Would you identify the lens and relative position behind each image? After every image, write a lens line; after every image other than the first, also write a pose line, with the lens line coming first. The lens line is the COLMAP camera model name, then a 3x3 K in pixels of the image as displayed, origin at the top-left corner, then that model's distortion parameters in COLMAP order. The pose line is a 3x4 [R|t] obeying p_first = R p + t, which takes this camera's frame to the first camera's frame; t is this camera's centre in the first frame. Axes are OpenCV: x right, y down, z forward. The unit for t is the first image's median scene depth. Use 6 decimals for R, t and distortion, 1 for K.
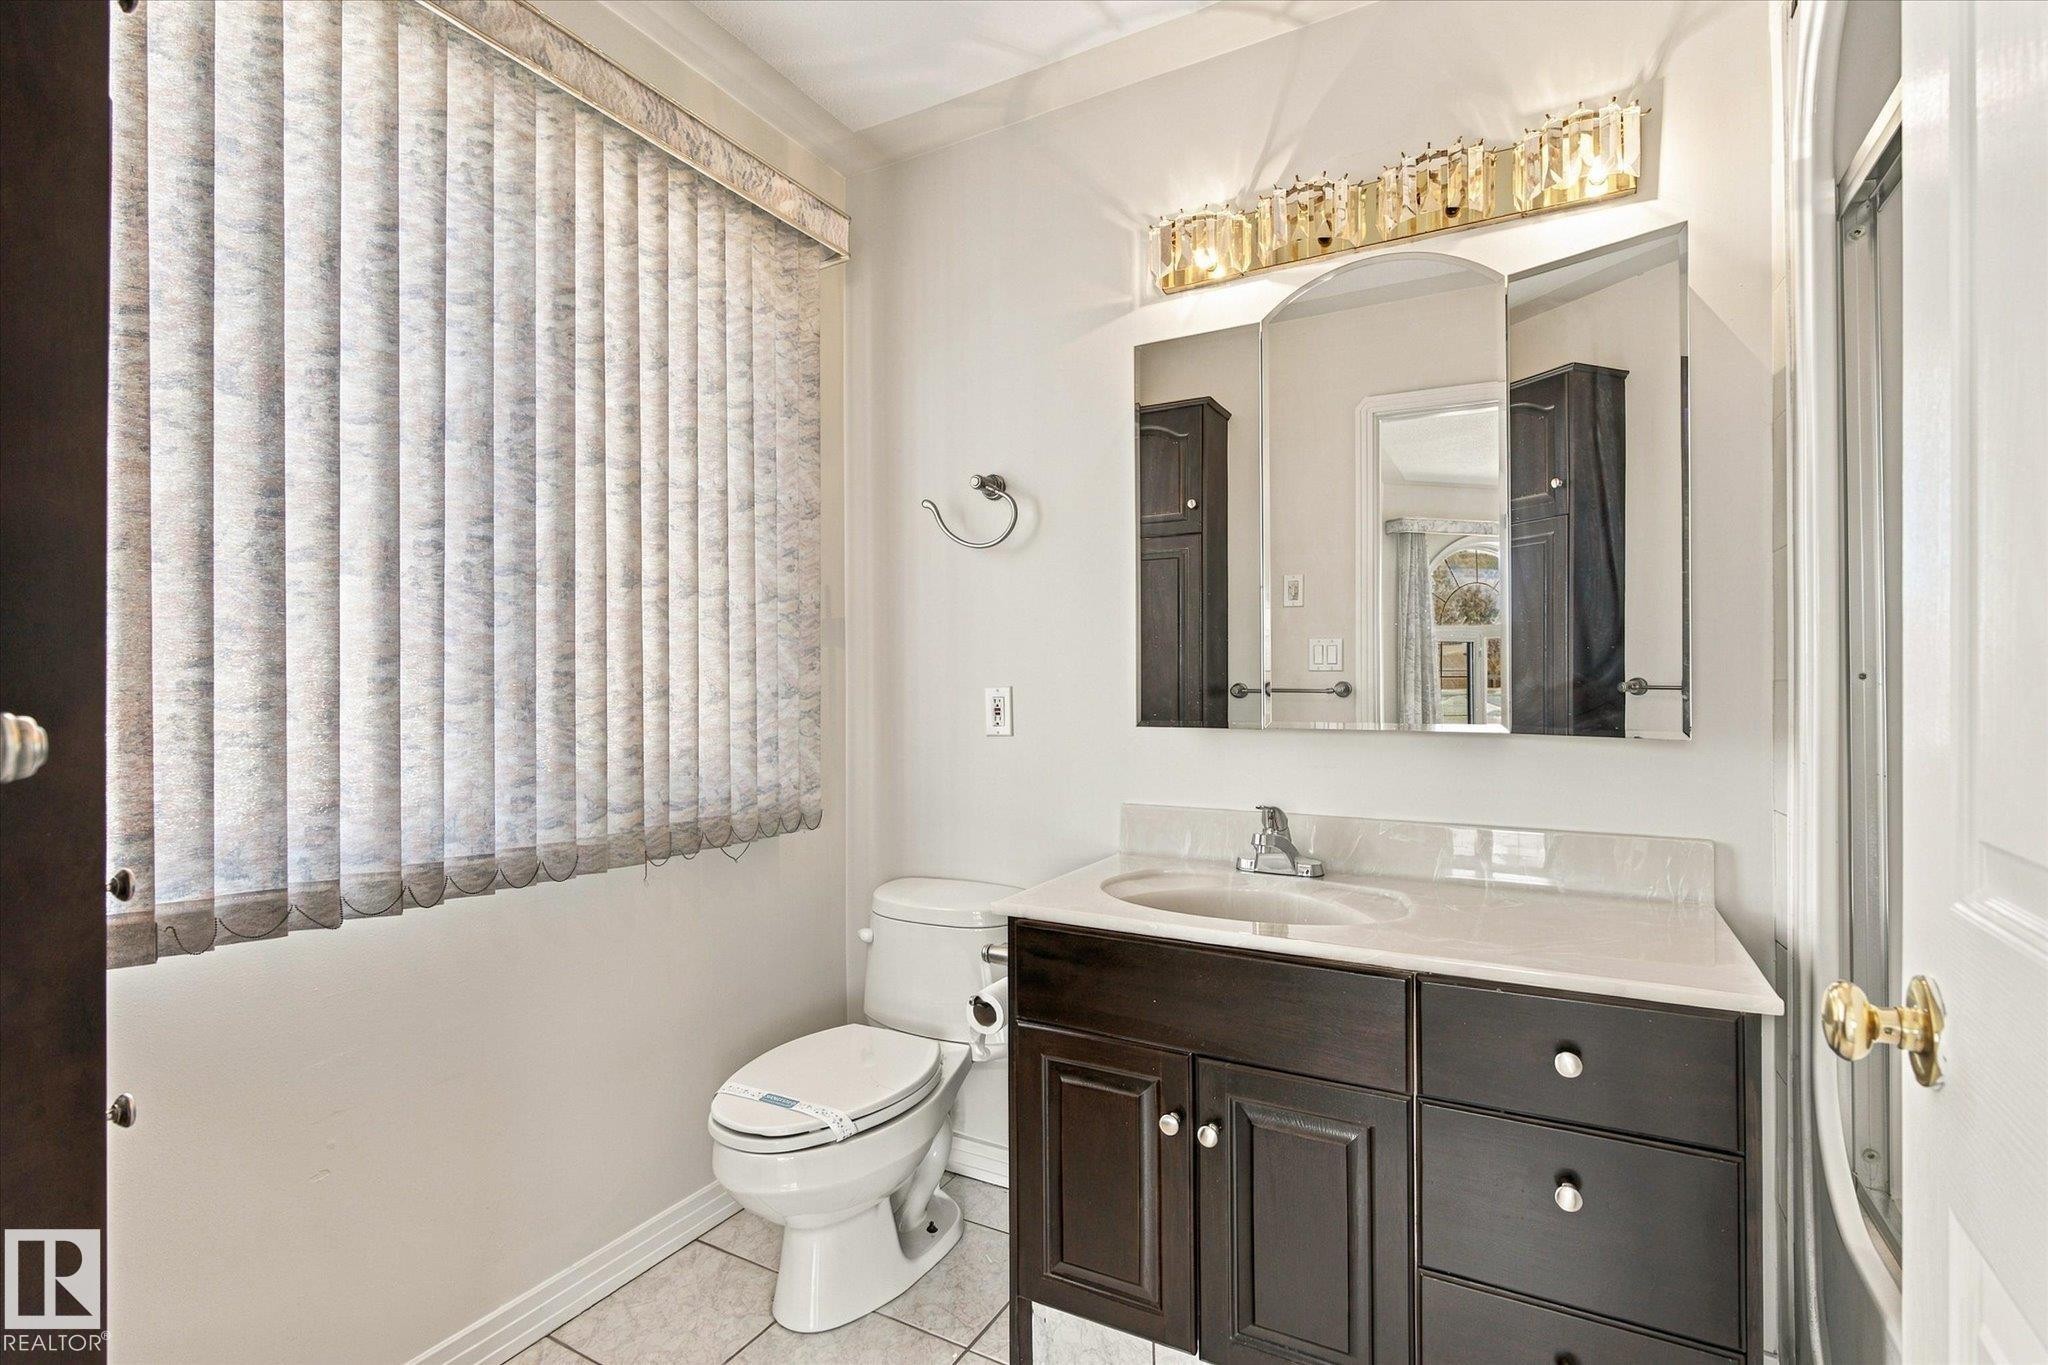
lens RADIAL K [[973.3, 0, 992.5], [0, 973.3, 688.9], [0, 0, 1]] dist [0.000003, 0.000060]
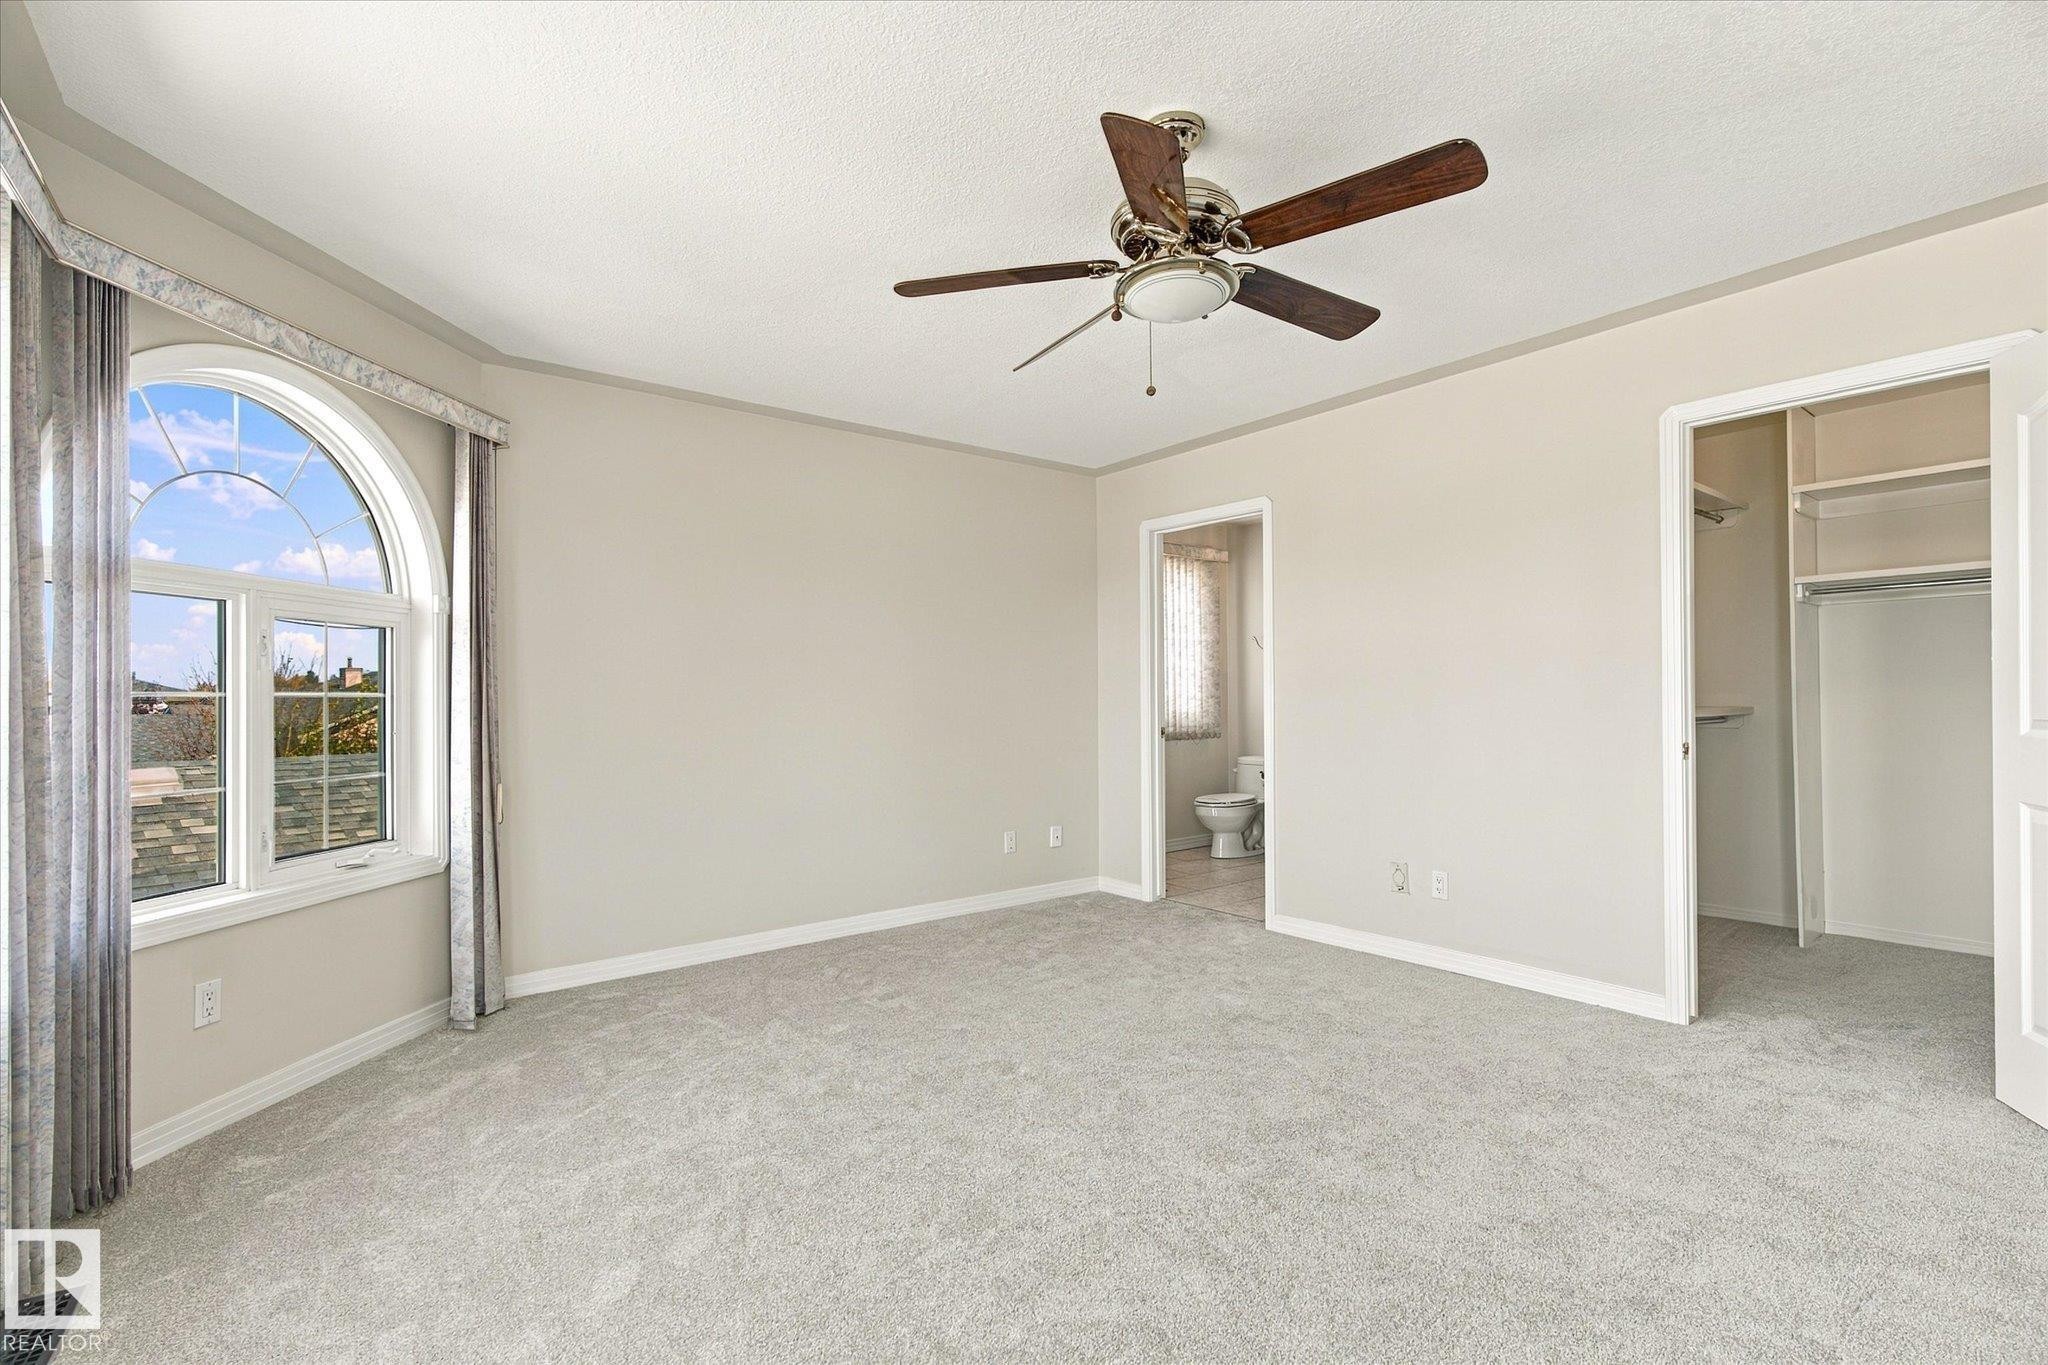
lens RADIAL K [[973.3, 0, 992.5], [0, 973.3, 688.9], [0, 0, 1]] dist [0.000003, 0.000060]
pose [[0.918271, -0.012087, -0.395768, 0.483625], [0.011120, 0.999927, -0.004738, -0.017995], [0.395796, -0.000050, 0.918338, -2.692963]]
